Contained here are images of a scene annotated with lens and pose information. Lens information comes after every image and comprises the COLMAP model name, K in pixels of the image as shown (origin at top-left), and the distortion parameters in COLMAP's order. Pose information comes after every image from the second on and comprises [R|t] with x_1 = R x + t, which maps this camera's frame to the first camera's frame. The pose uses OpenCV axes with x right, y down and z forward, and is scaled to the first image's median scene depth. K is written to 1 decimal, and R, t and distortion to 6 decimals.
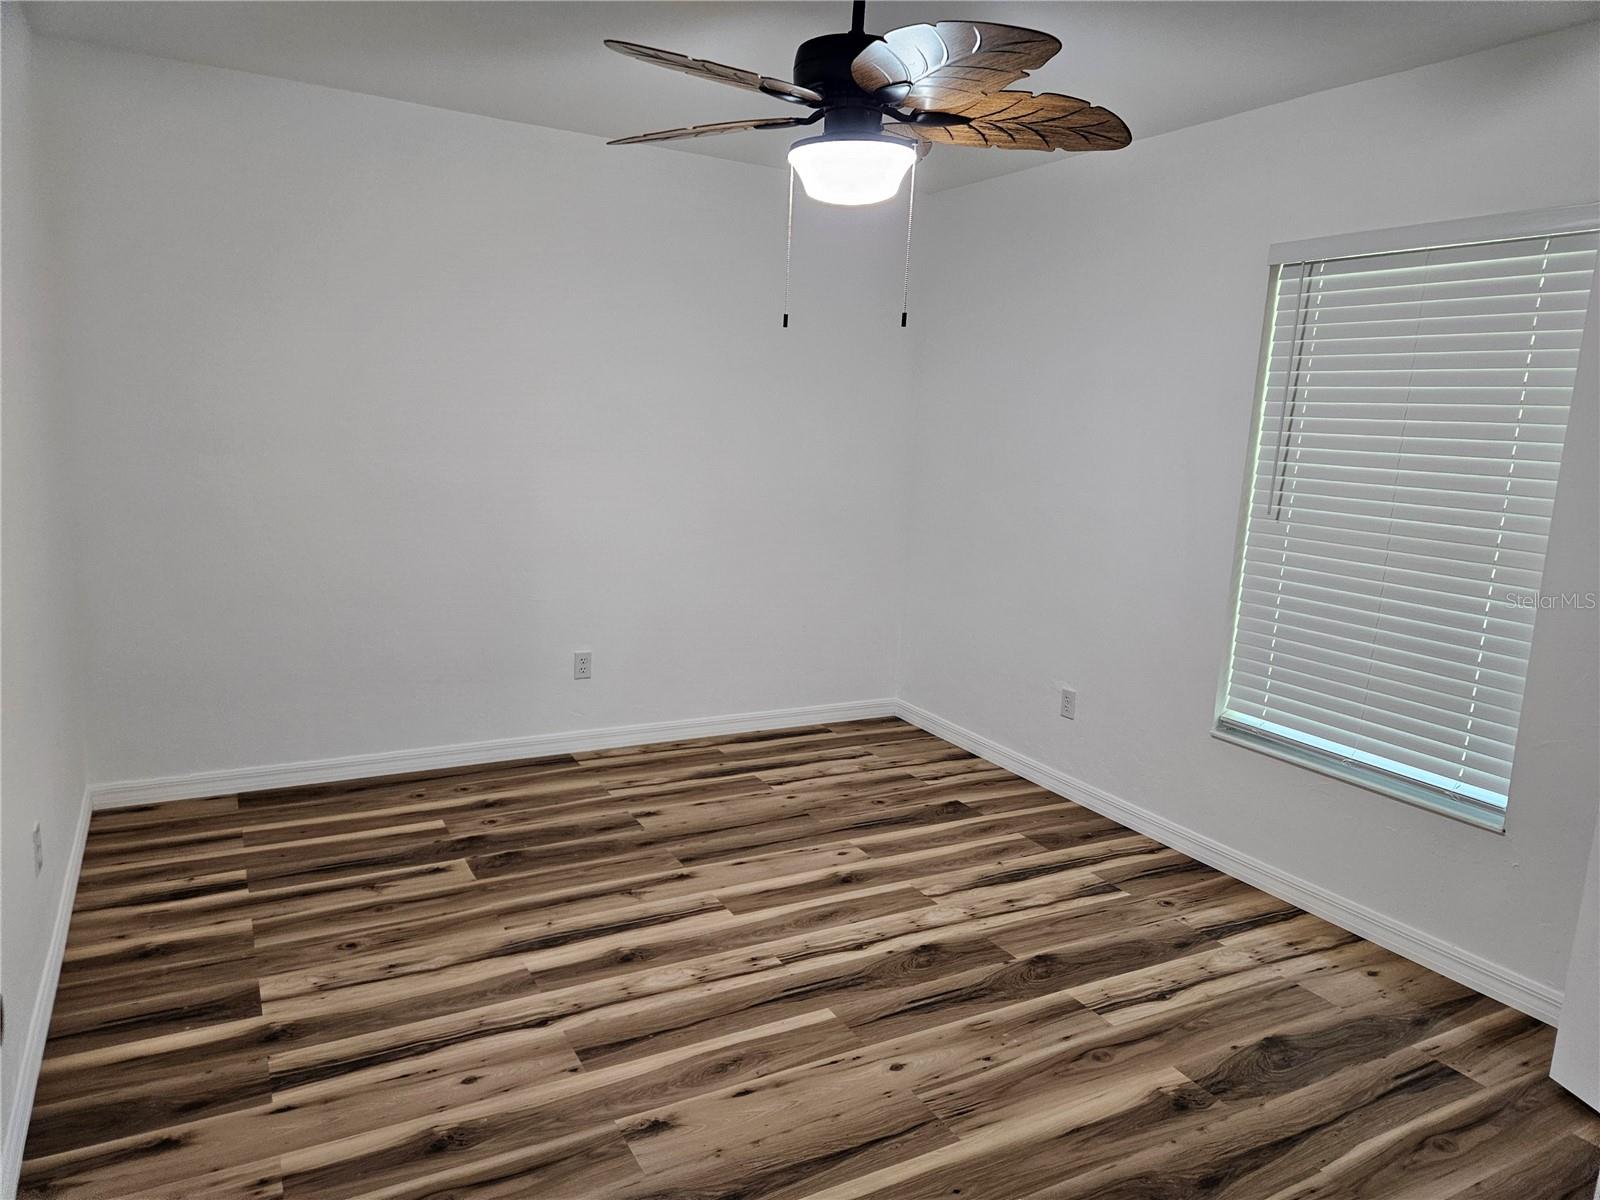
lens RADIAL K [[1099.0, 0, 793.0], [0, 1099.0, 569.1], [0, 0, 1]] dist [0.069216, -0.063589]
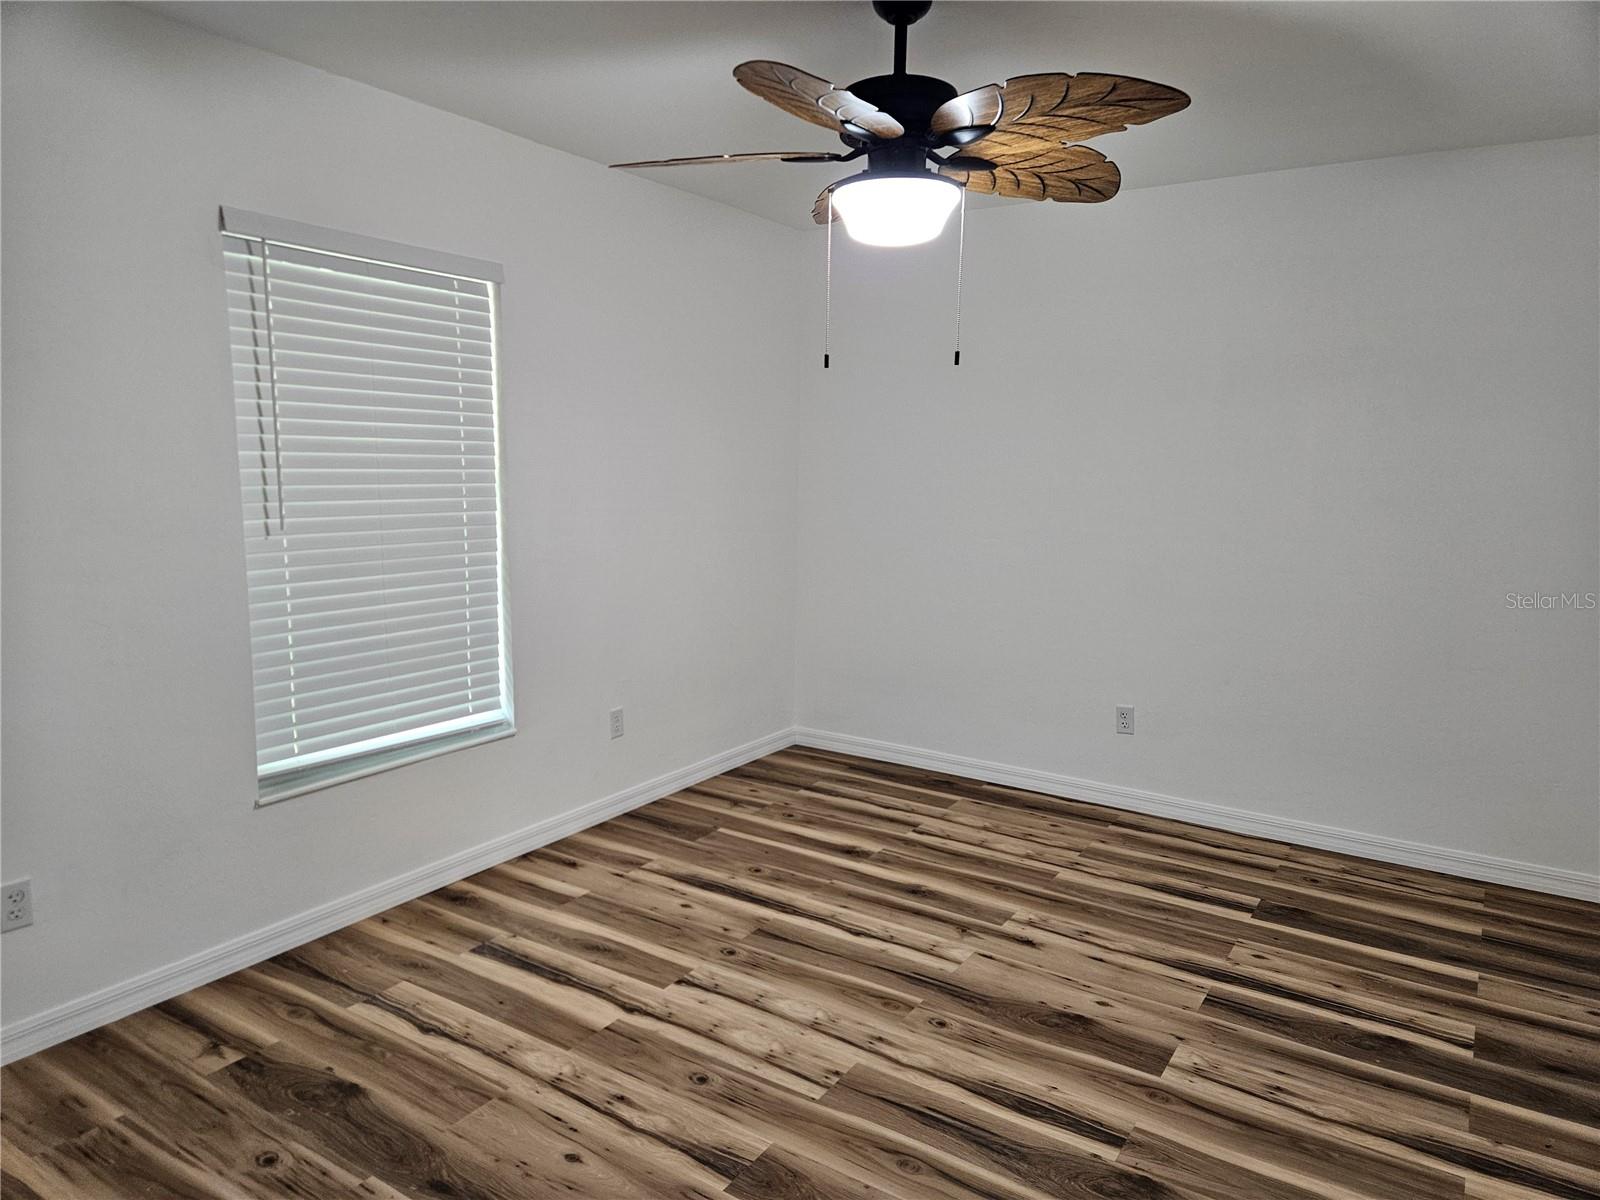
lens RADIAL K [[1130.5, 0, 751.8], [0, 1130.5, 571.3], [0, 0, 1]] dist [0.196396, -0.066858]
pose [[-0.442836, -0.148297, 0.884254, -0.633429], [0.092082, 0.973490, 0.209377, -0.200711], [-0.891862, 0.174143, -0.417440, 1.207538]]
